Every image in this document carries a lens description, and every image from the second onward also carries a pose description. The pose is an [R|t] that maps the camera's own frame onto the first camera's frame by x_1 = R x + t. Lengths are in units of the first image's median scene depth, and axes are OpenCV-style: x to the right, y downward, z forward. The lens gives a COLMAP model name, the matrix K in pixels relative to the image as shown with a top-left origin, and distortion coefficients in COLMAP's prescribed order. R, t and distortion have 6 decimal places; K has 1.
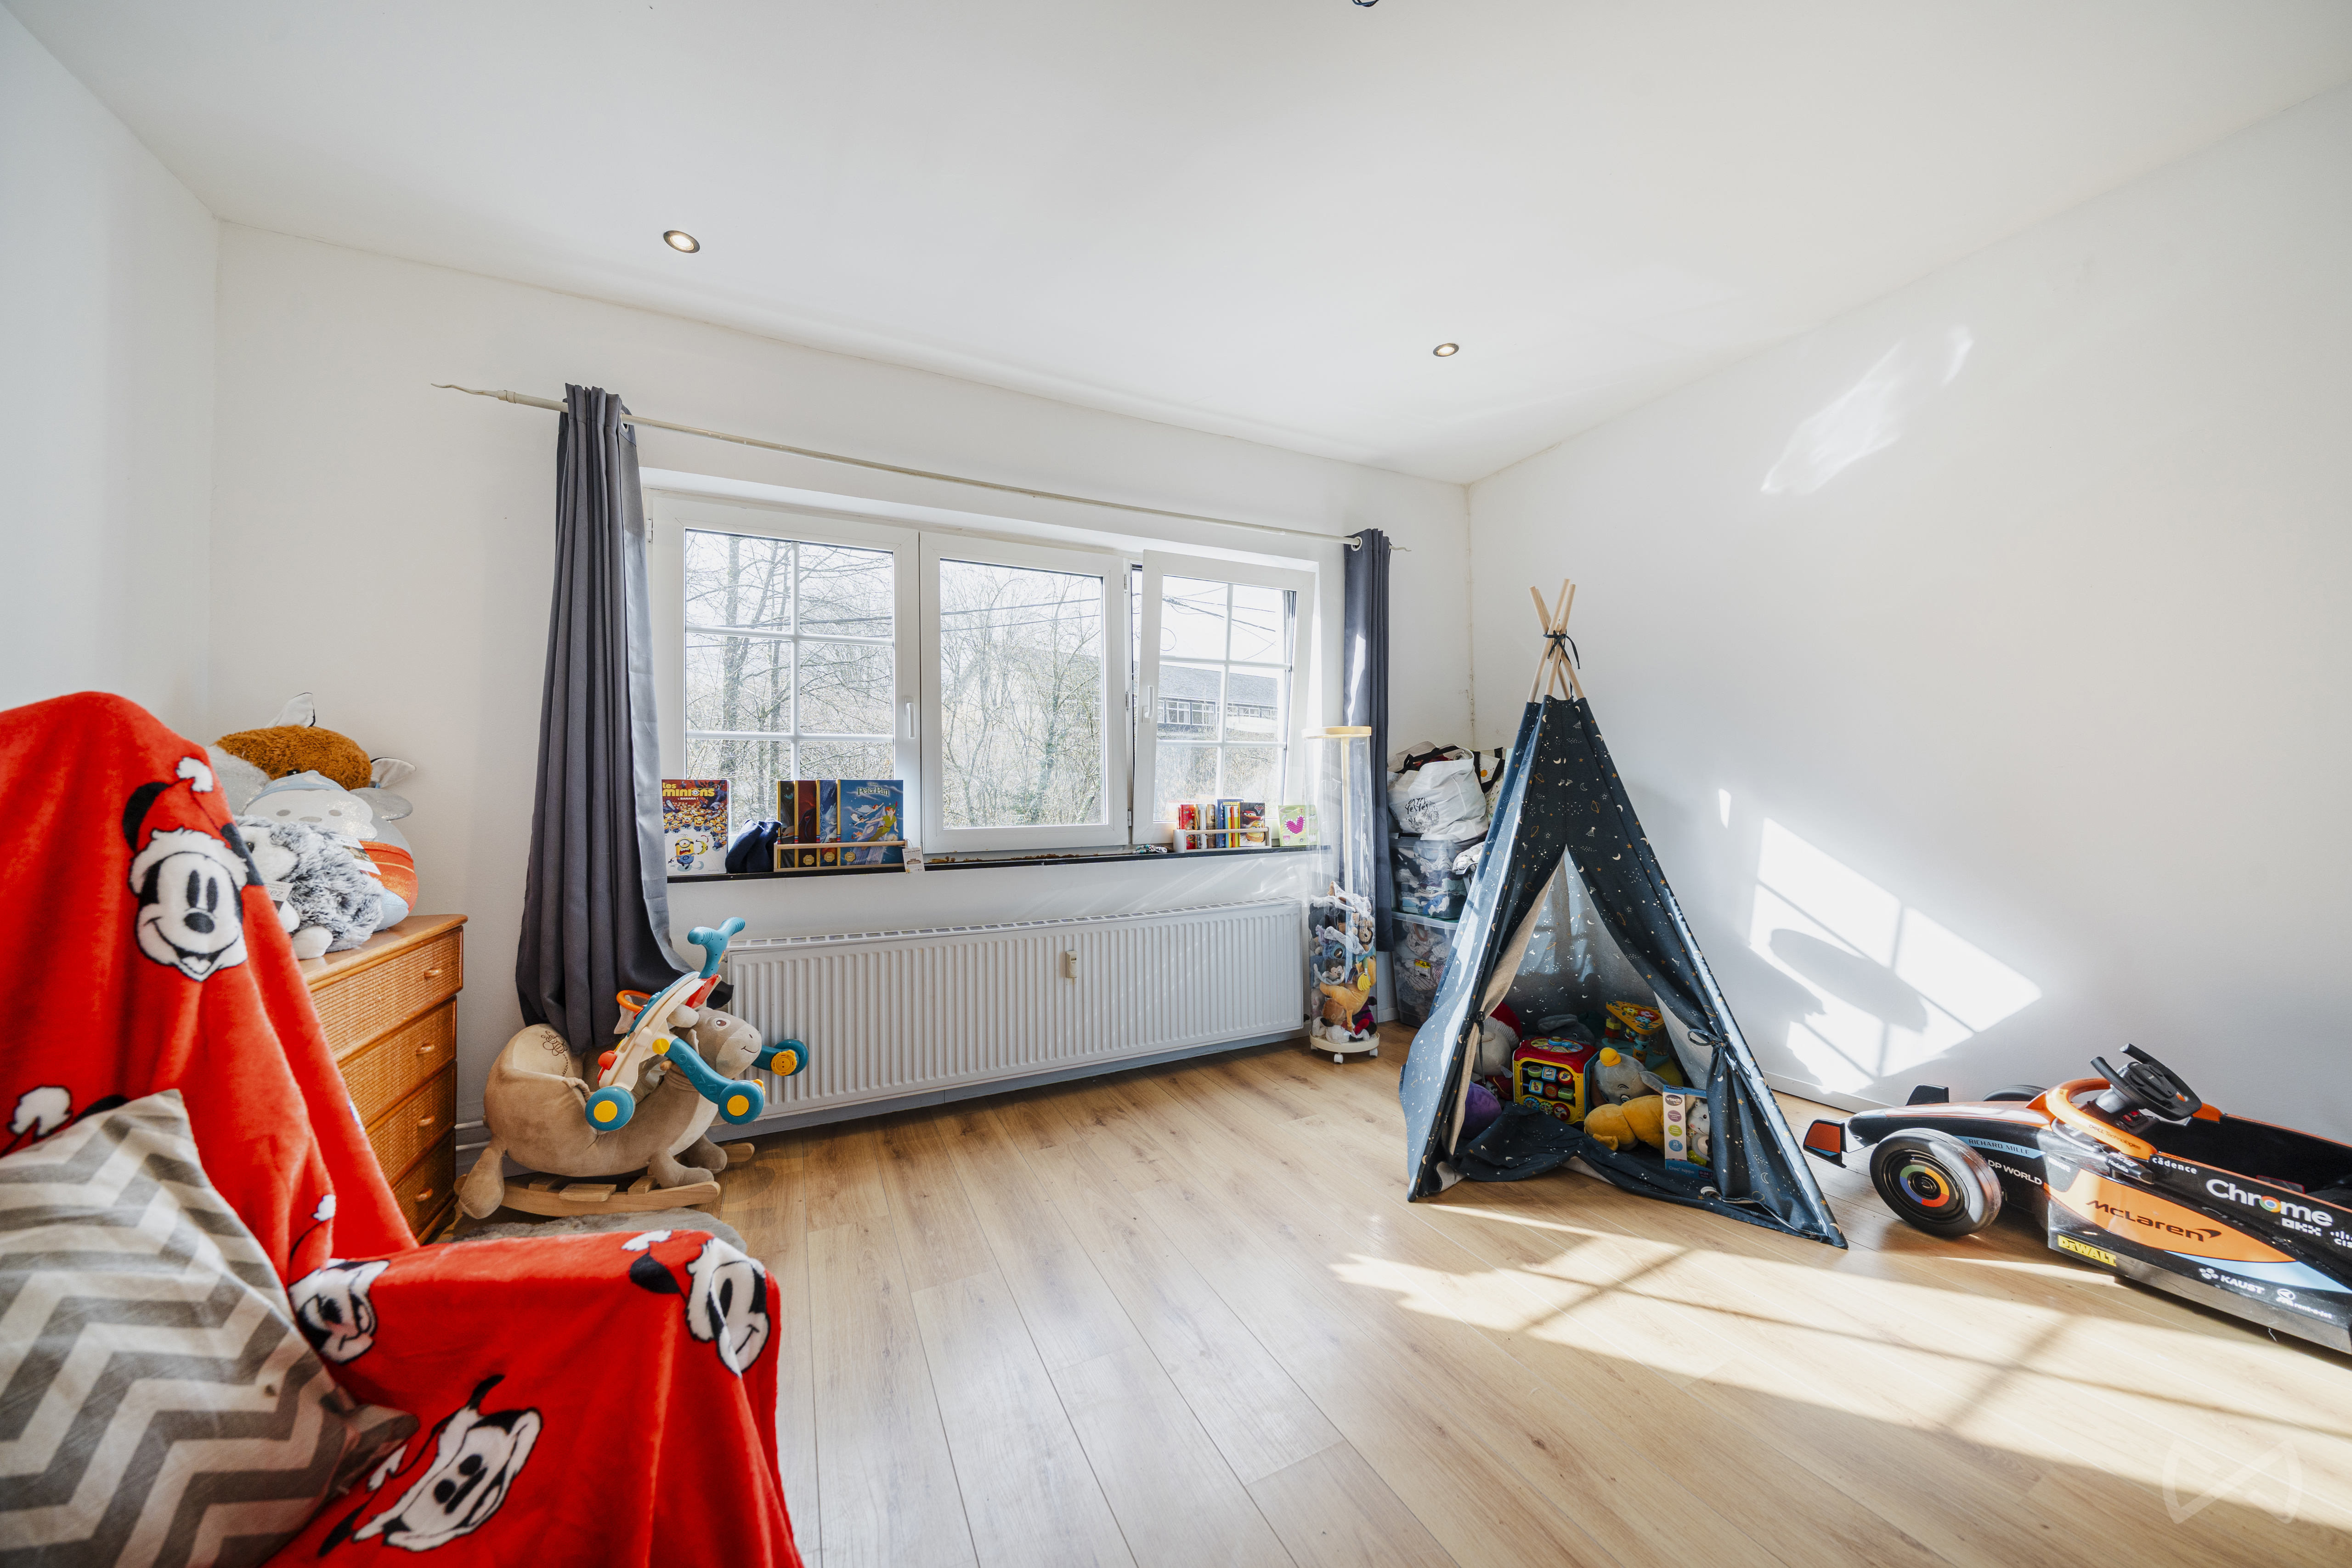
lens RADIAL K [[796.6, 0, 1190.6], [0, 796.6, 791.6], [0, 0, 1]] dist [-0.001447, -0.000012]
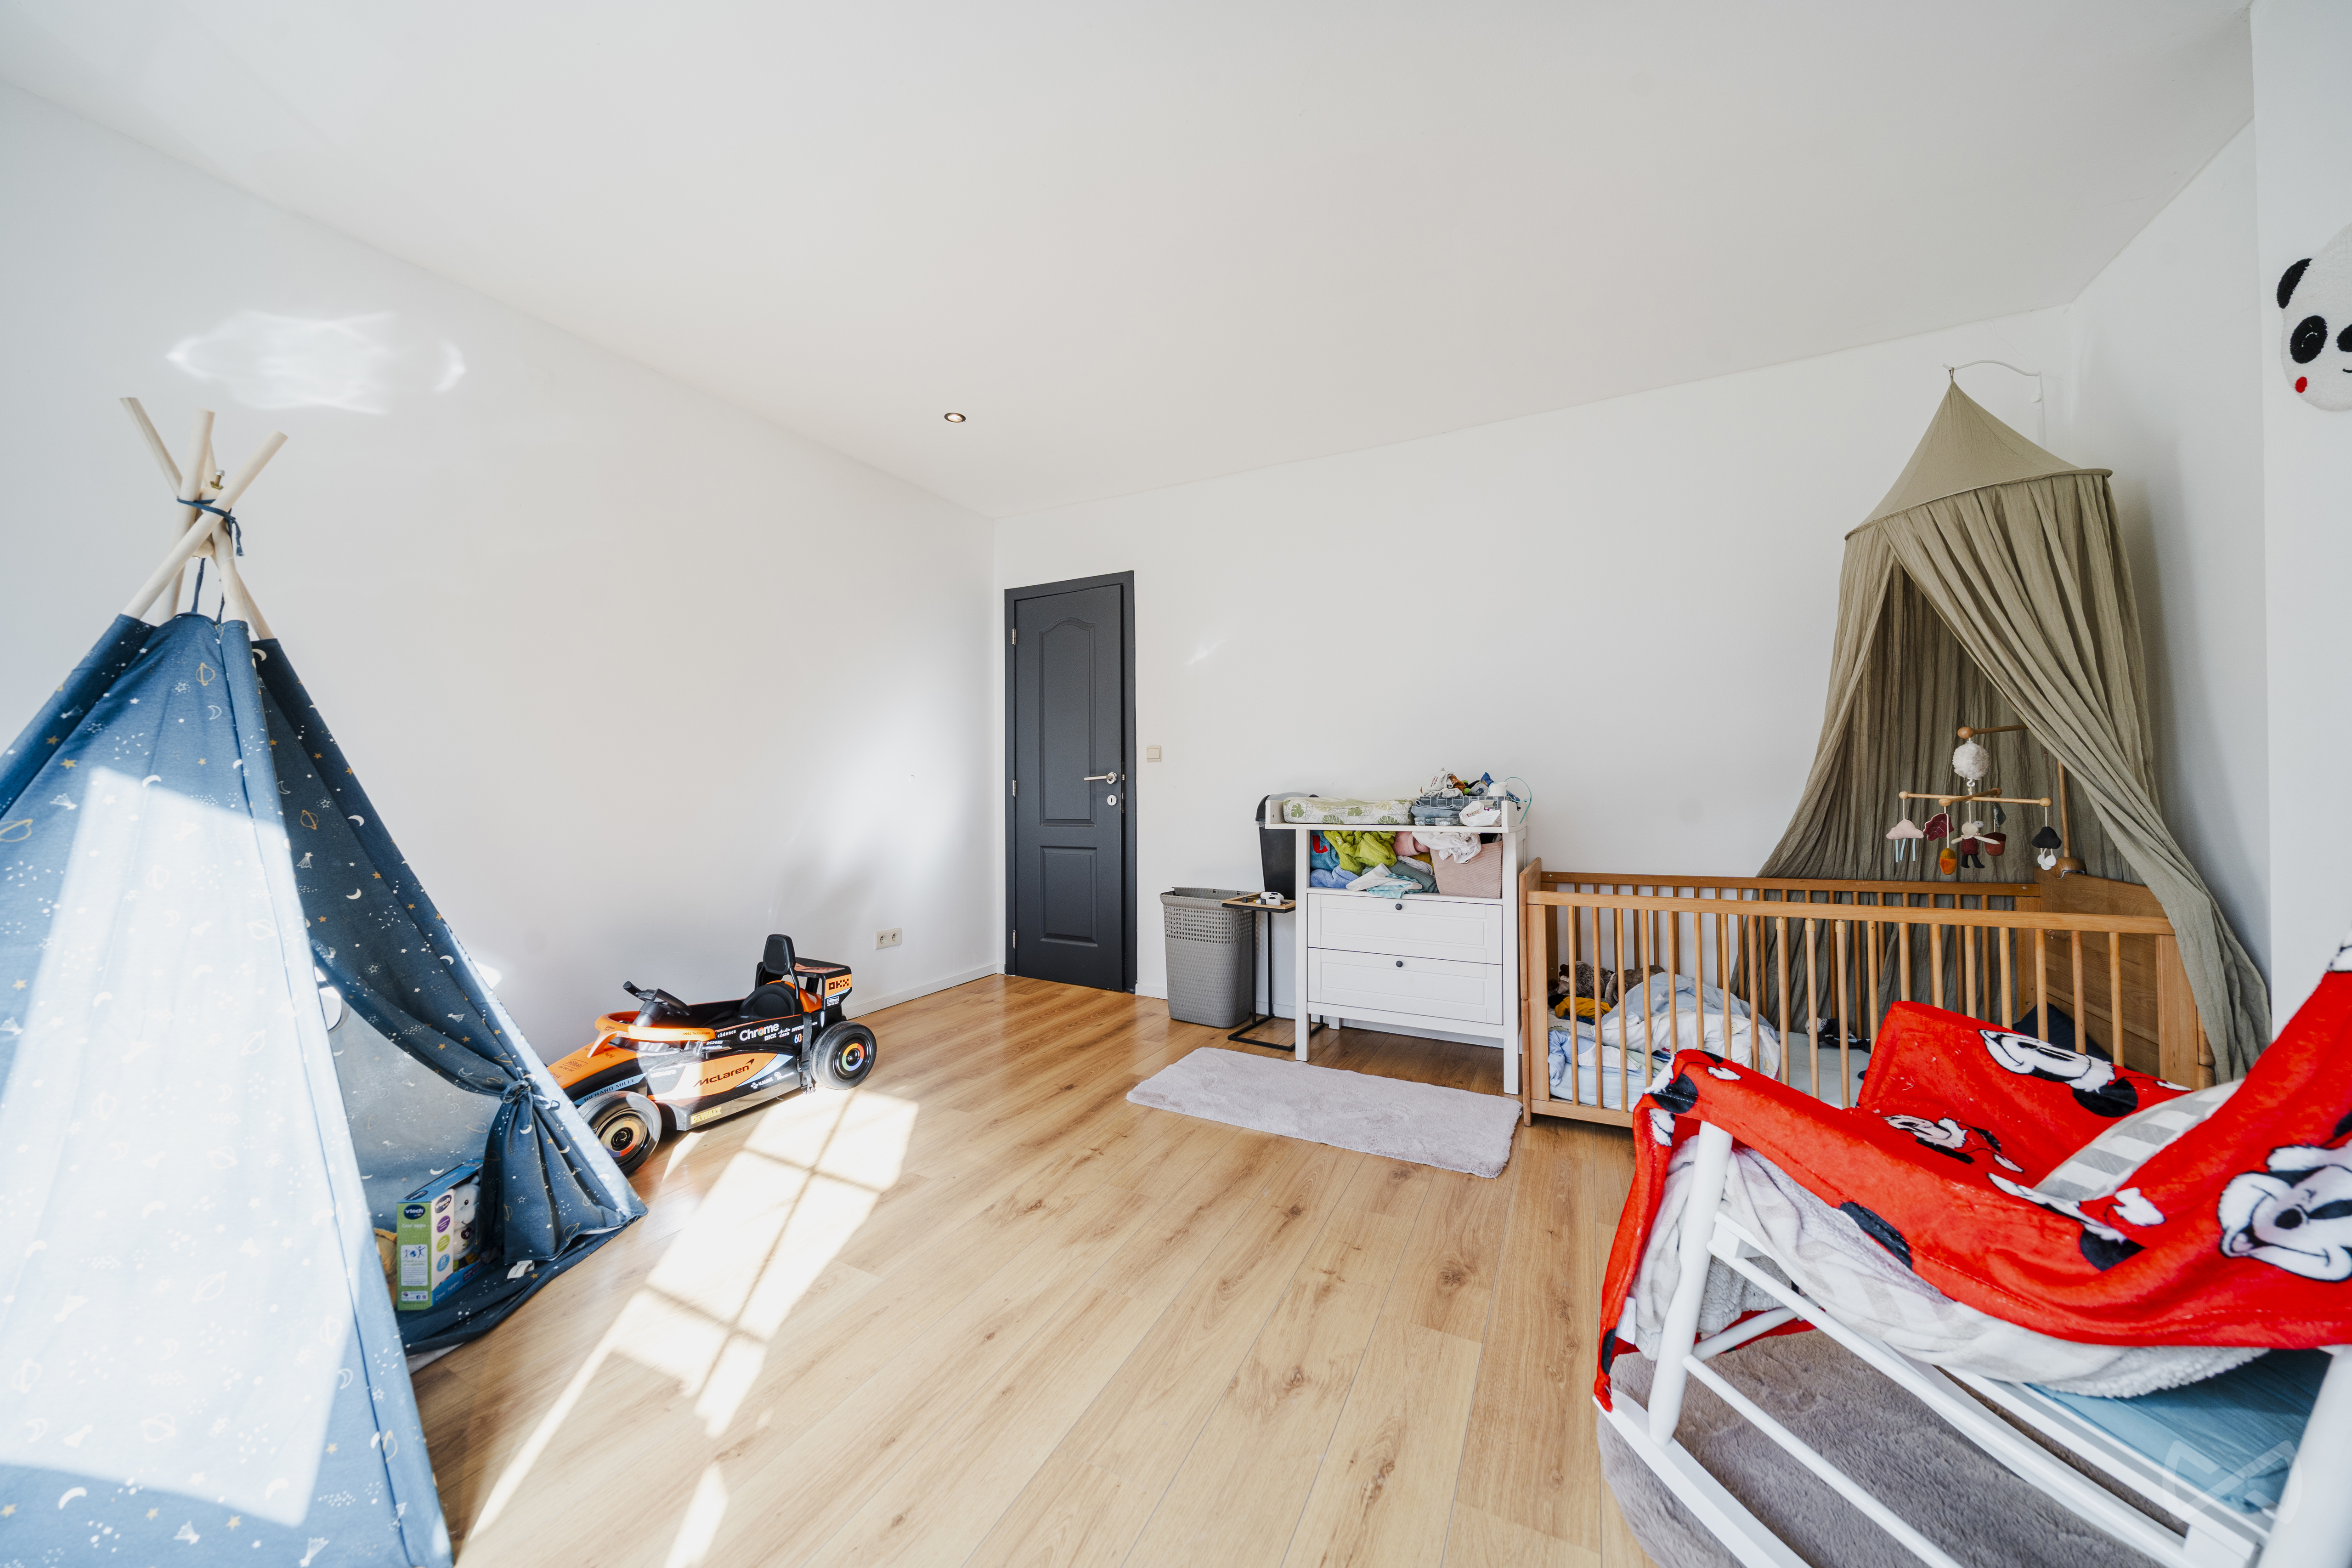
lens RADIAL K [[796.6, 0, 1187.3], [0, 796.6, 777.5], [0, 0, 1]] dist [-0.001447, -0.000012]
pose [[-0.590262, 0.025127, 0.806820, -0.496257], [0.006890, 0.999636, -0.026091, 0.008119], [-0.807182, -0.009841, -0.590220, 1.010405]]
